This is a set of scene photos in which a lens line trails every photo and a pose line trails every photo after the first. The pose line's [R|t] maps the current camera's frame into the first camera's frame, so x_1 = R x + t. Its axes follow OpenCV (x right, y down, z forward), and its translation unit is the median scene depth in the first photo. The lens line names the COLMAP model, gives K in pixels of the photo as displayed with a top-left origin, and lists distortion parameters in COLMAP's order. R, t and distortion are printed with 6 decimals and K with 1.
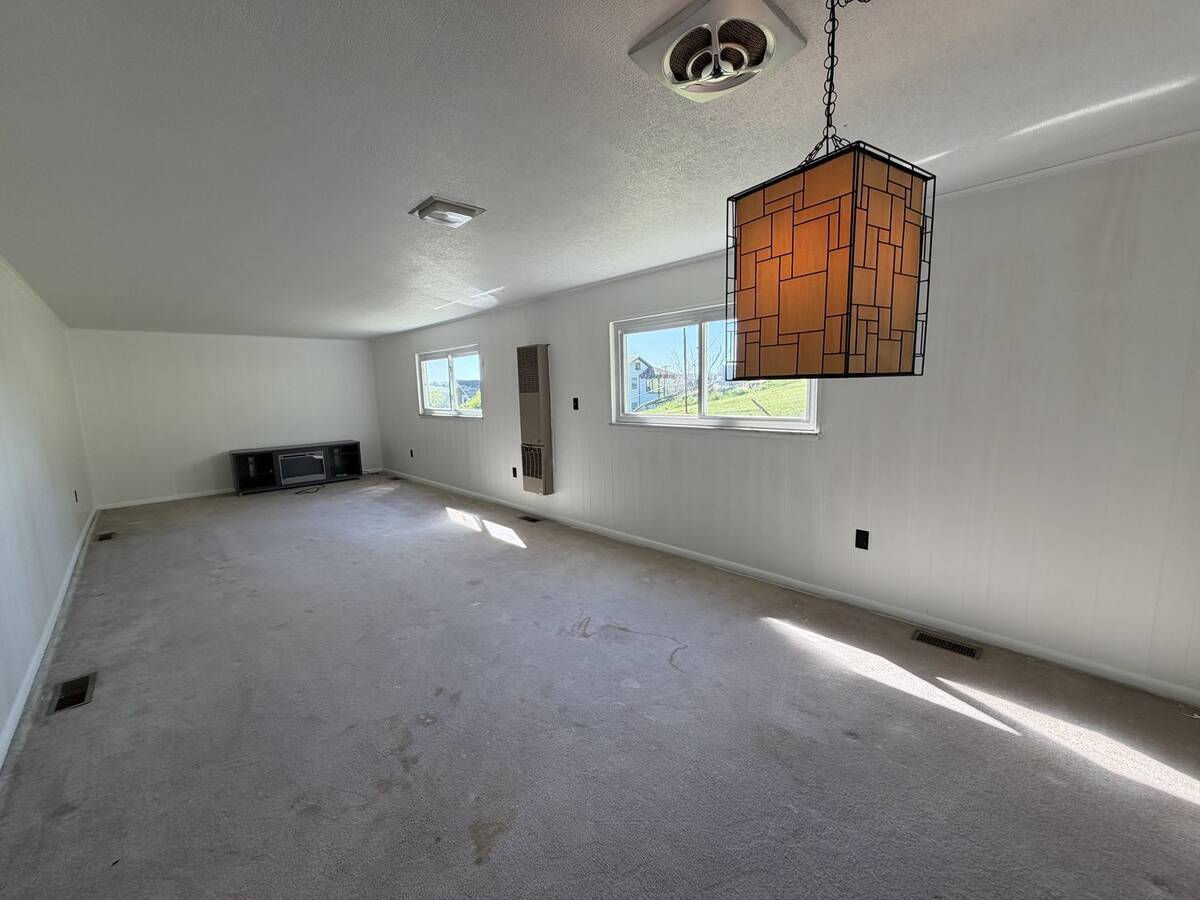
lens RADIAL K [[475.6, 0, 595.7], [0, 475.6, 450.8], [0, 0, 1]] dist [-0.000695, 0.000126]
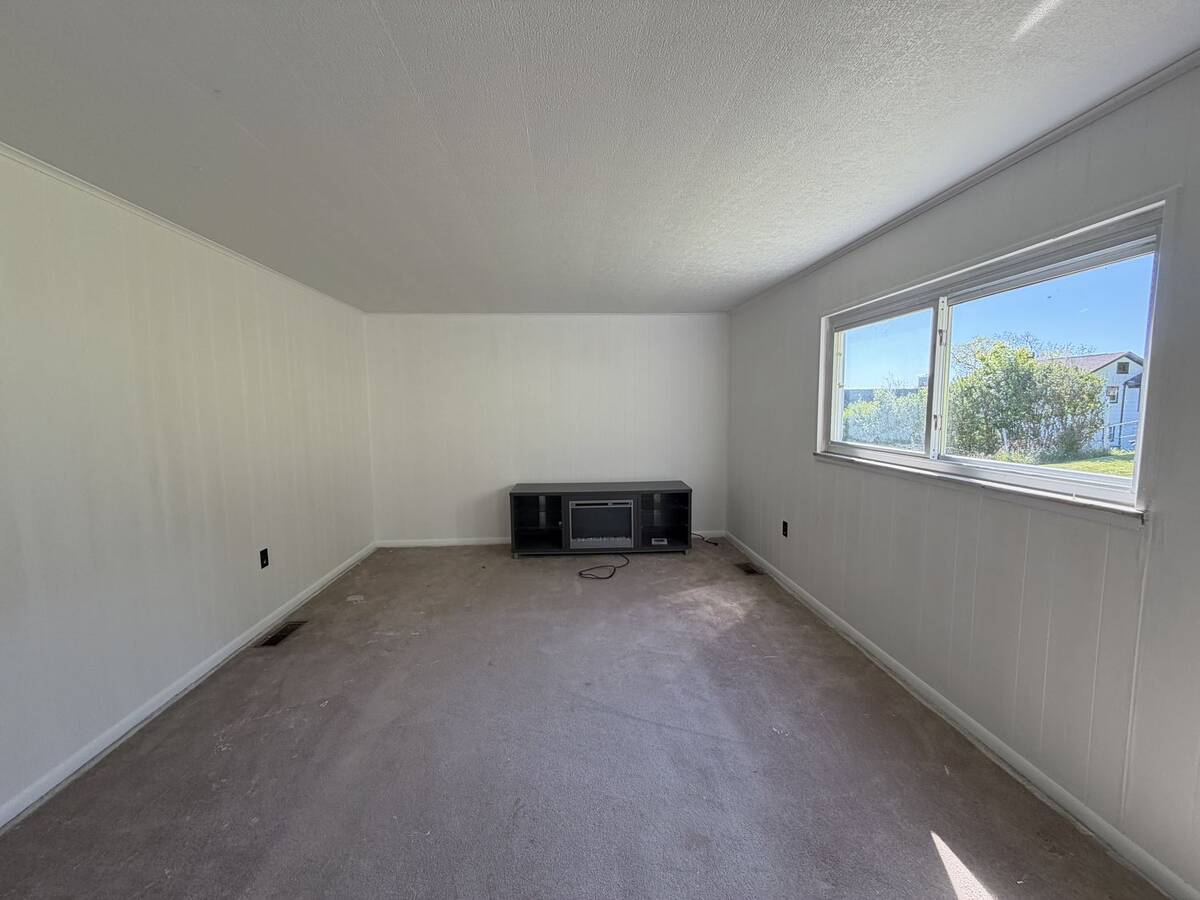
lens RADIAL K [[475.6, 0, 595.7], [0, 475.6, 450.8], [0, 0, 1]] dist [-0.000695, 0.000126]
pose [[0.765382, 0.081355, -0.638414, -0.102979], [-0.095732, 0.995334, 0.012068, -0.027099], [0.636417, 0.051880, 0.769599, 0.221921]]
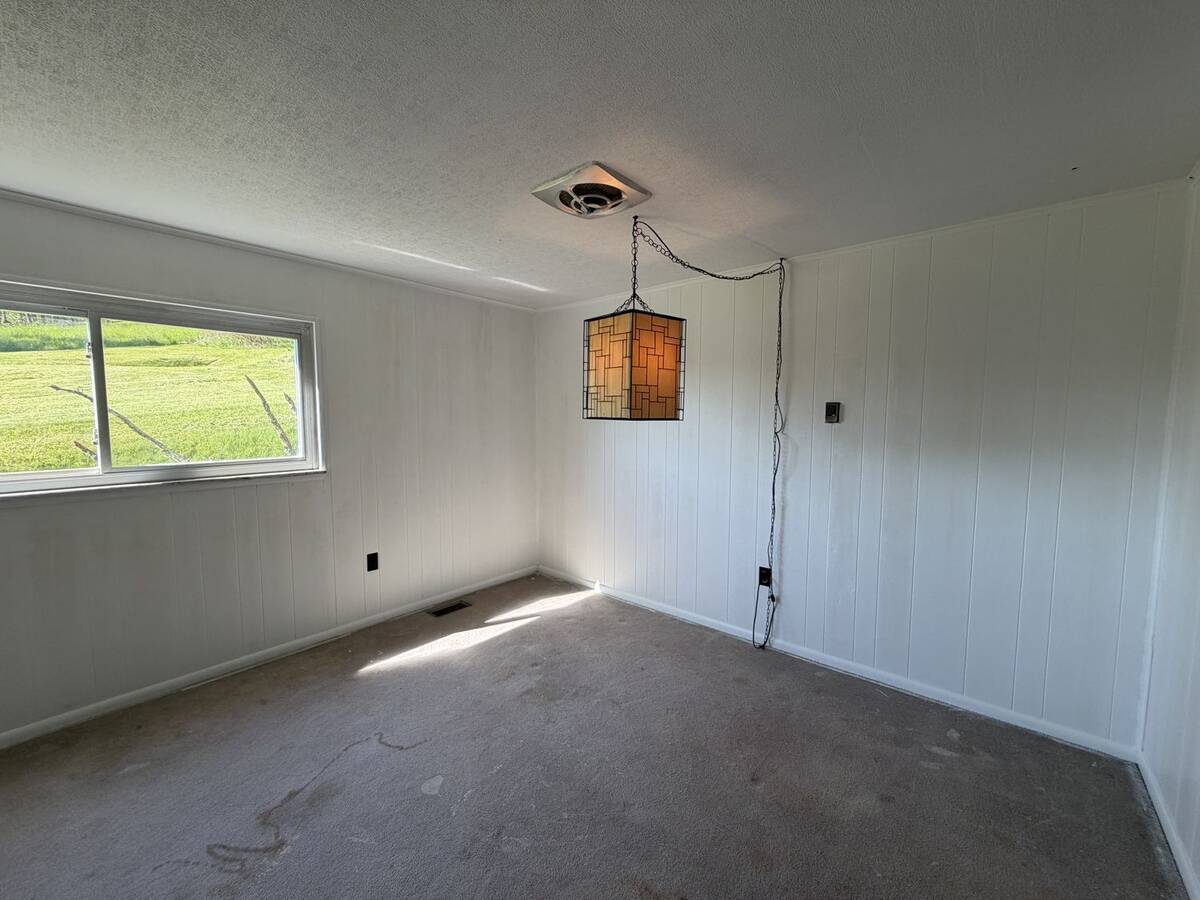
lens RADIAL K [[475.6, 0, 595.7], [0, 475.6, 450.8], [0, 0, 1]] dist [-0.000695, 0.000126]
pose [[-0.093117, -0.054400, 0.994168, -1.348298], [0.127643, 0.989615, 0.066106, -0.175506], [-0.987439, 0.133054, -0.085207, 1.326985]]
